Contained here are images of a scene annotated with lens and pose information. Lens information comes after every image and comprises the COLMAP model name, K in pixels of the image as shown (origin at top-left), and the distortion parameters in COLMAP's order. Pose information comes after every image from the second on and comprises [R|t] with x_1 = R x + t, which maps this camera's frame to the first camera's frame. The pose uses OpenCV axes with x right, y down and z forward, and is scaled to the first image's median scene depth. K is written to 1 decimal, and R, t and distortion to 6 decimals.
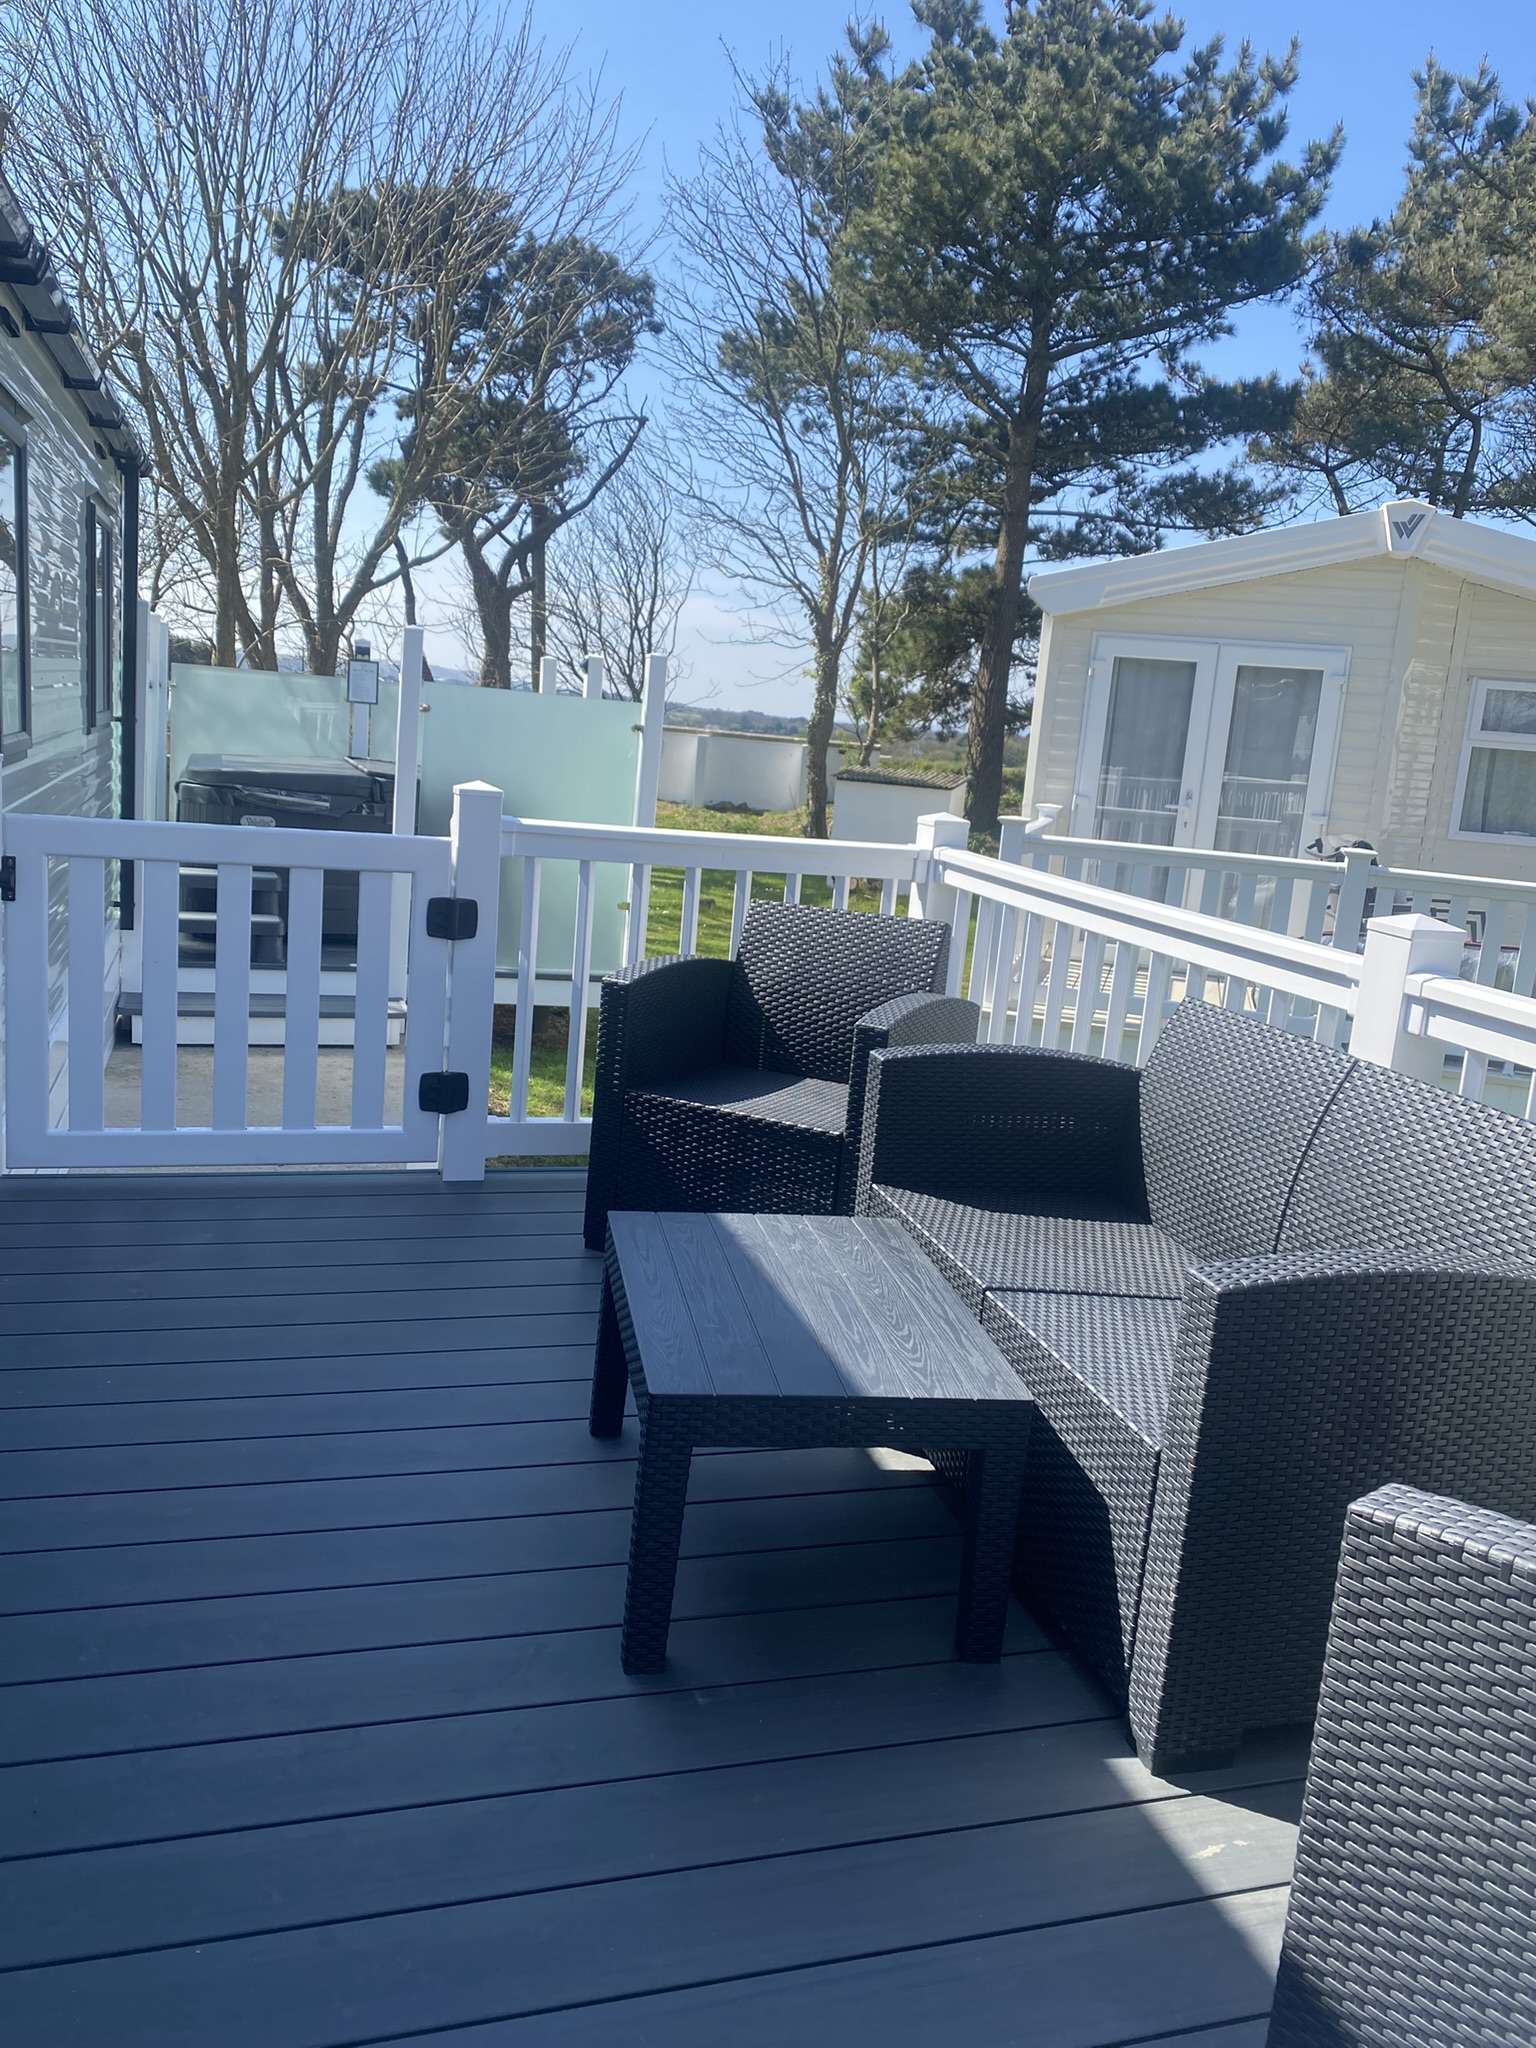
lens RADIAL K [[1617.6, 0, 721.0], [0, 1617.6, 1018.0], [0, 0, 1]] dist [0.030222, -0.001140]
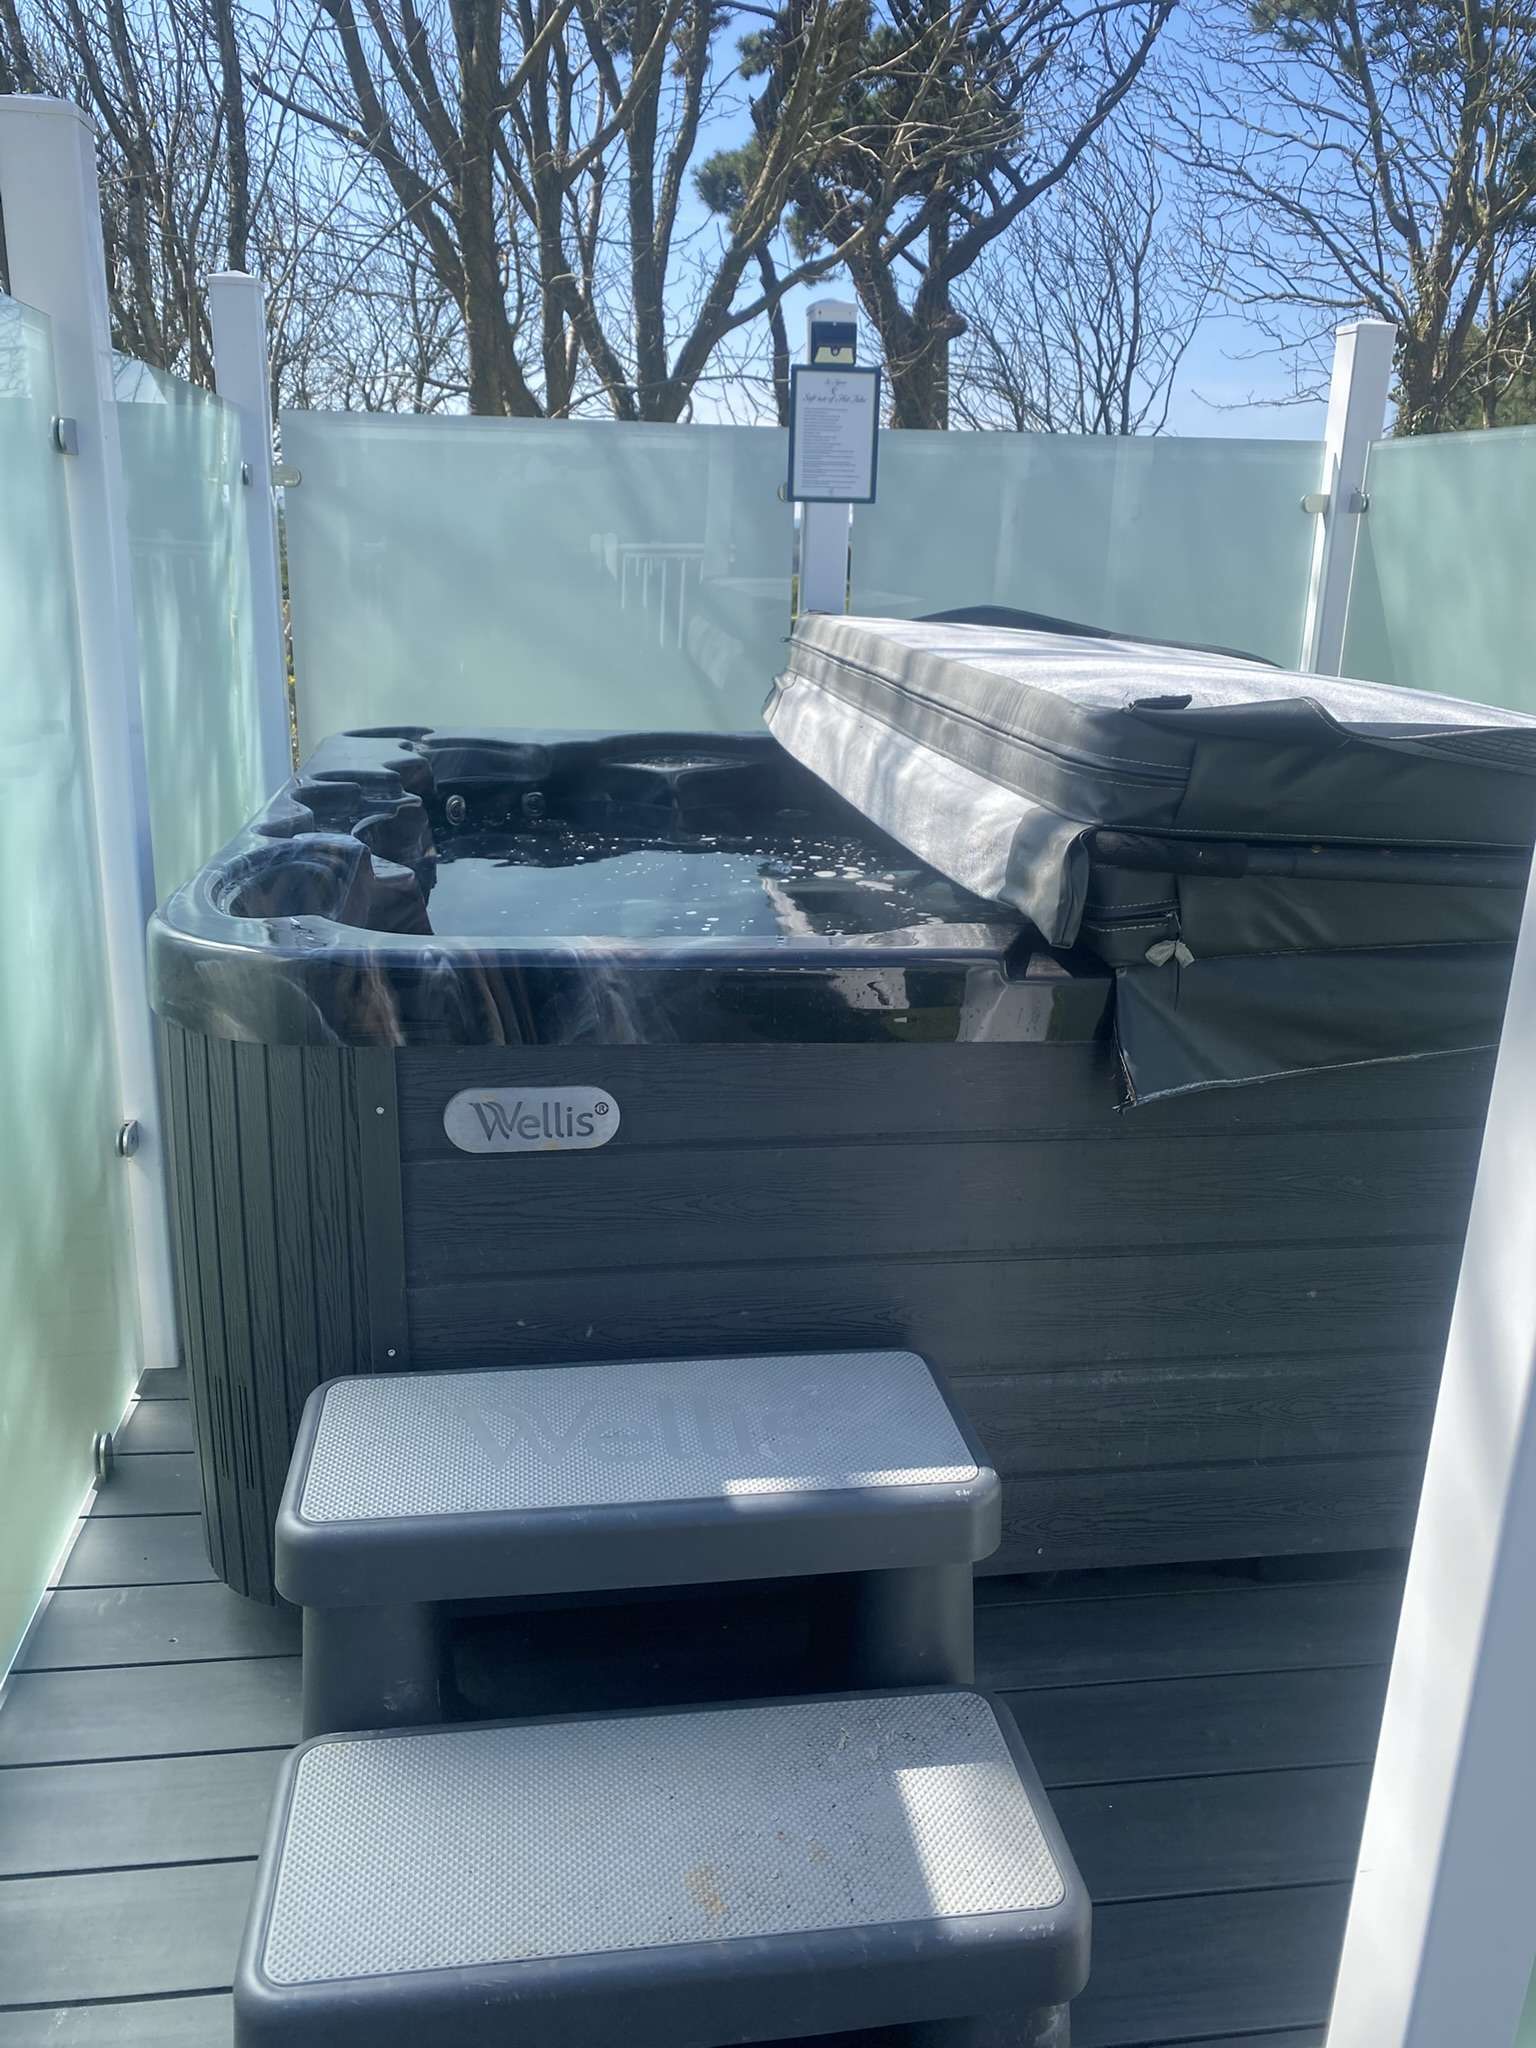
lens RADIAL K [[1617.6, 0, 721.0], [0, 1617.6, 1018.0], [0, 0, 1]] dist [0.030222, -0.001140]
pose [[0.983046, -0.003952, -0.183318, -0.103005], [0.022385, 0.994876, 0.098594, -0.071462], [0.181989, -0.101026, 0.978097, 0.374570]]
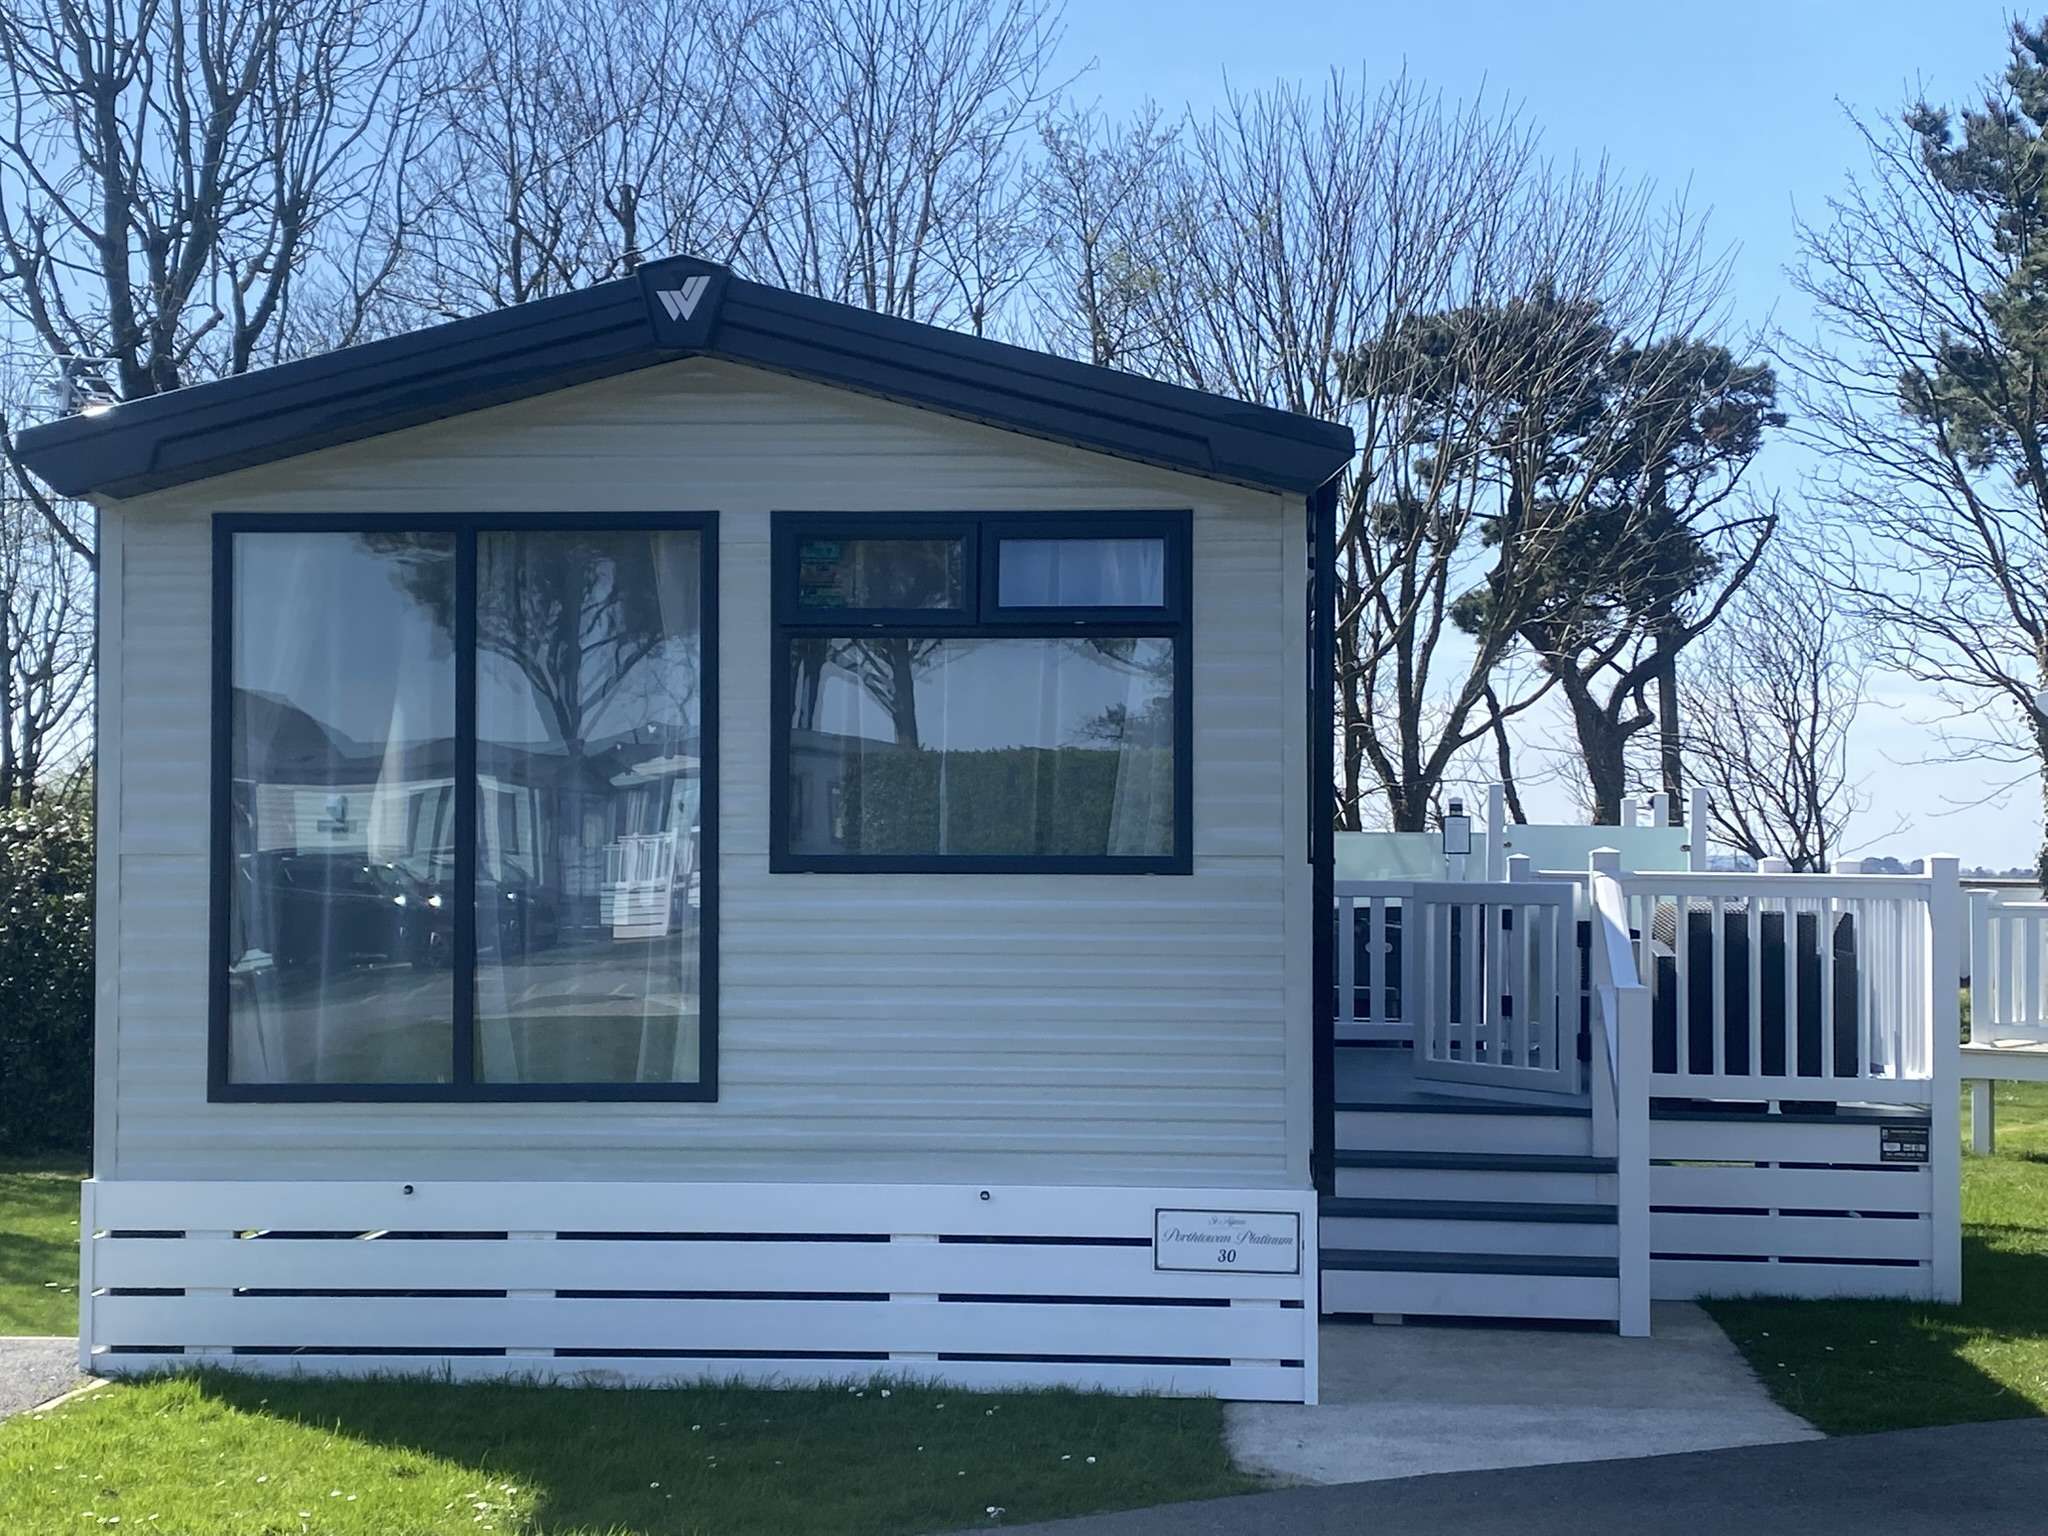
lens RADIAL K [[2950.9, 0, 1024.0], [0, 2950.9, 768.0], [0, 0, 1]] dist [0.000233, -0.109677]
pose [[0.933540, -0.080183, -0.349390, 0.117539], [-0.001751, 0.973631, -0.228121, 0.110961], [0.358468, 0.213572, 0.908784, -0.518848]]
